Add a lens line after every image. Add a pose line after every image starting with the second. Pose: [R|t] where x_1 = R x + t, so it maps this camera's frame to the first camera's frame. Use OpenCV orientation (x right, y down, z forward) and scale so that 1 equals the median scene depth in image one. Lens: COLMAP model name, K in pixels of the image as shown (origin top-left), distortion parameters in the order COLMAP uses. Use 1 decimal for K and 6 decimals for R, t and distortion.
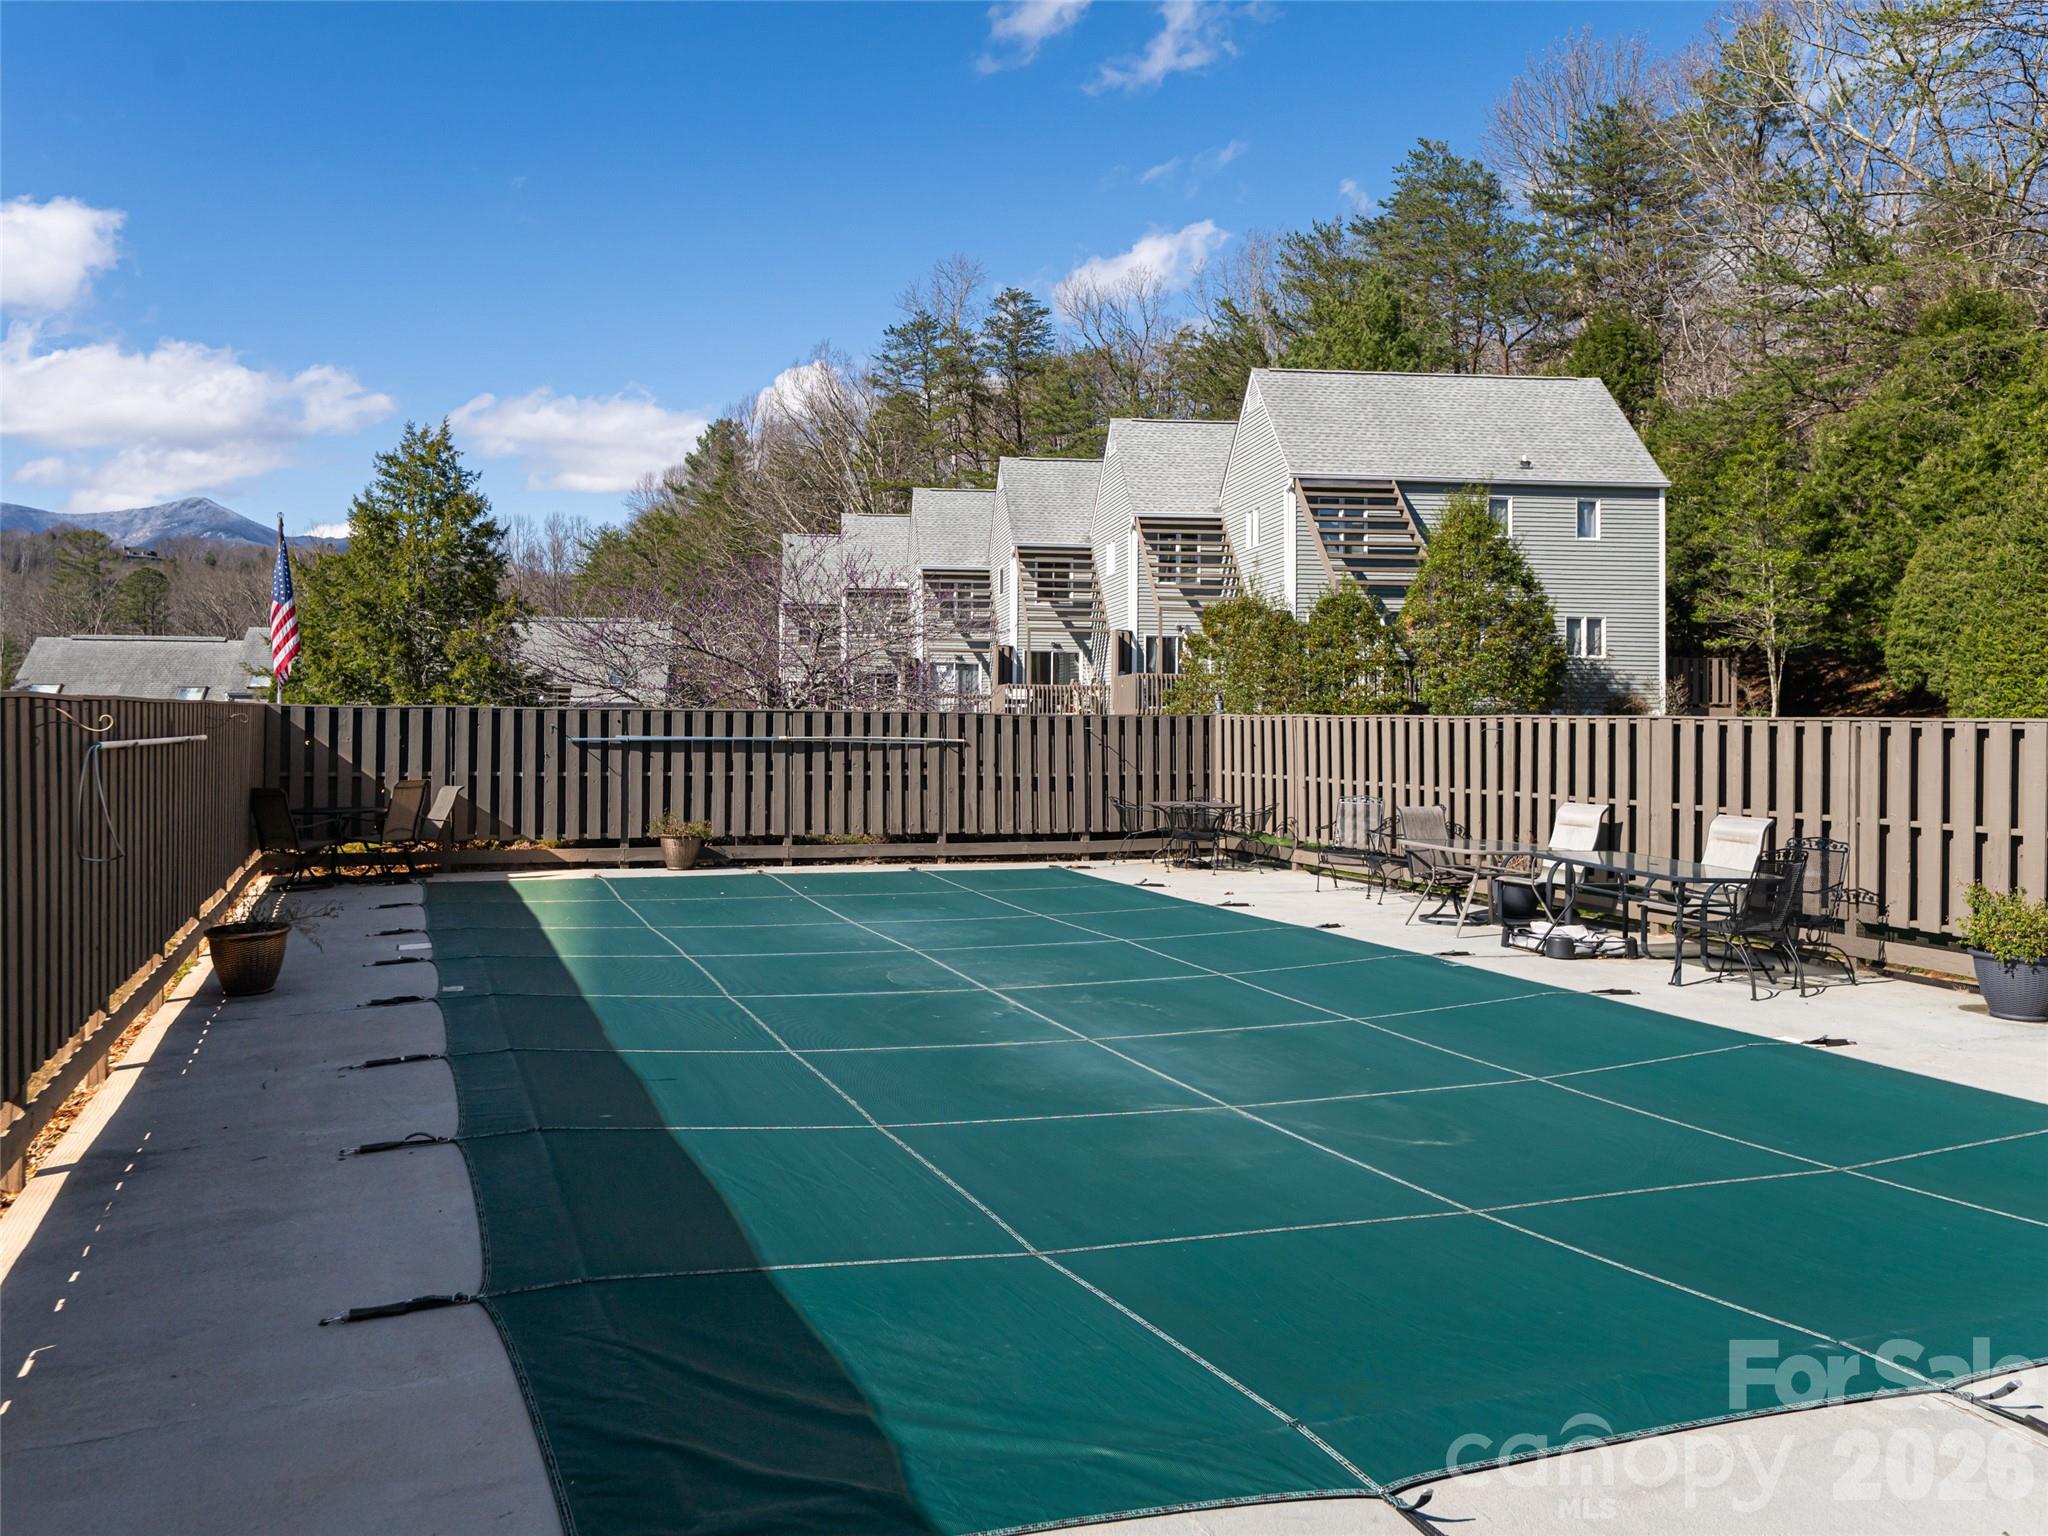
lens RADIAL K [[1733.8, 0, 1024.0], [0, 1733.8, 768.0], [0, 0, 1]] dist [-0.004357, -0.001693]
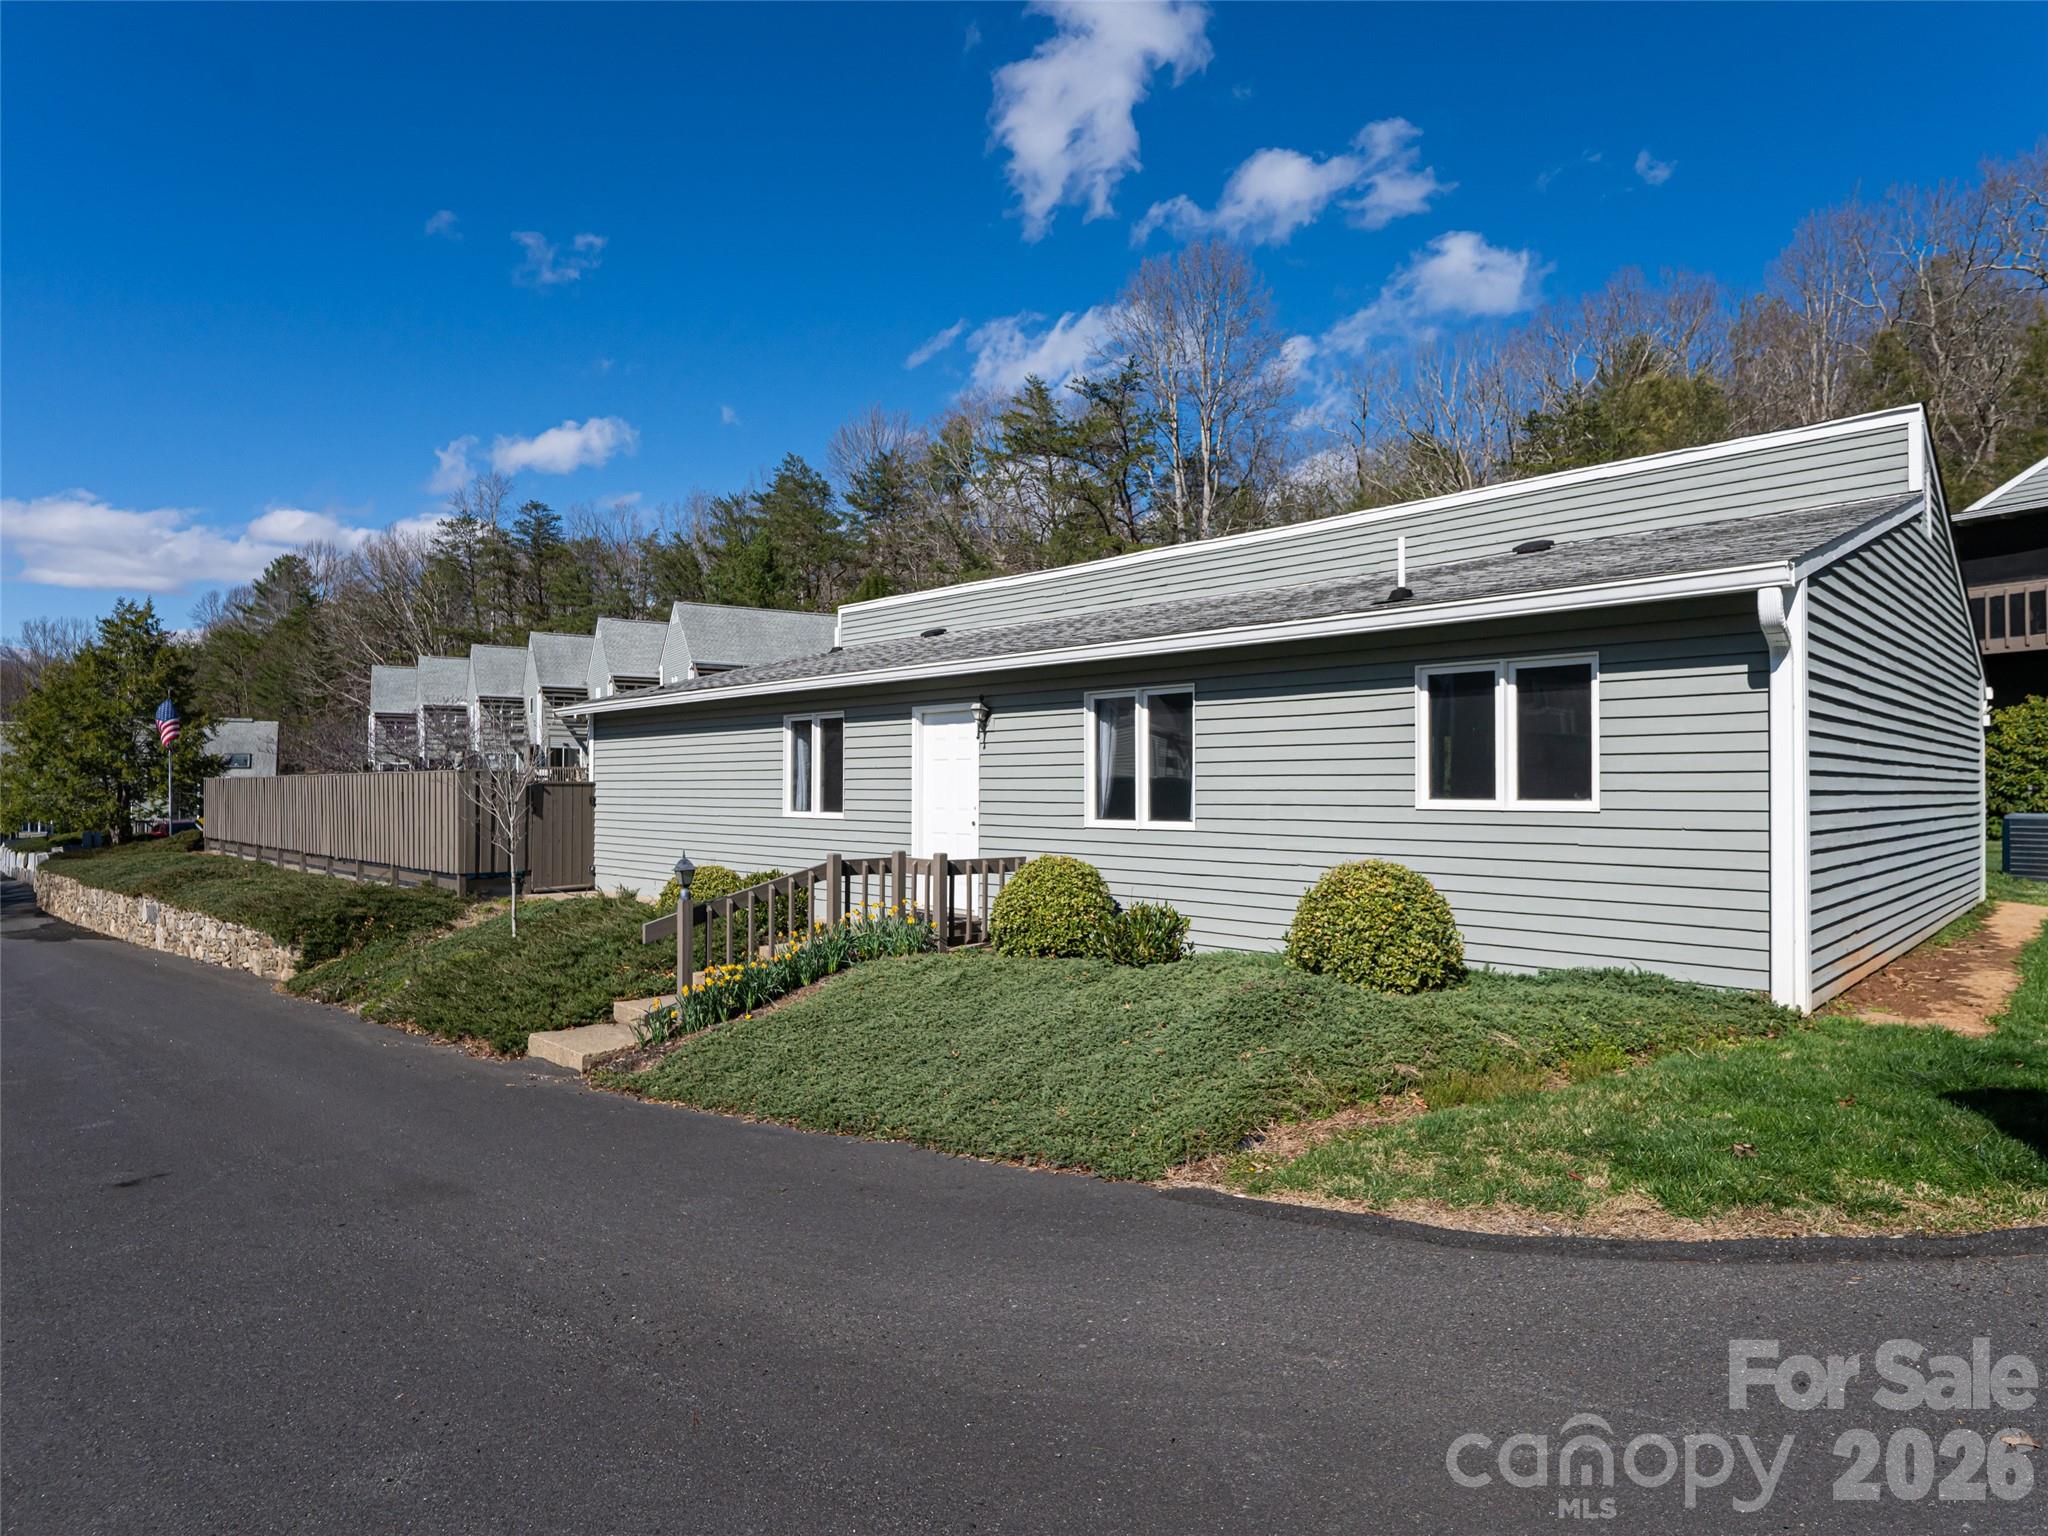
lens RADIAL K [[1291.7, 0, 1024.0], [0, 1291.7, 768.0], [0, 0, 1]] dist [0.002709, -0.000277]
pose [[0.937327, -0.000921, 0.348451, -0.001741], [0.016928, 0.998936, -0.042894, 0.012443], [-0.348041, 0.046105, 0.936345, -0.290837]]
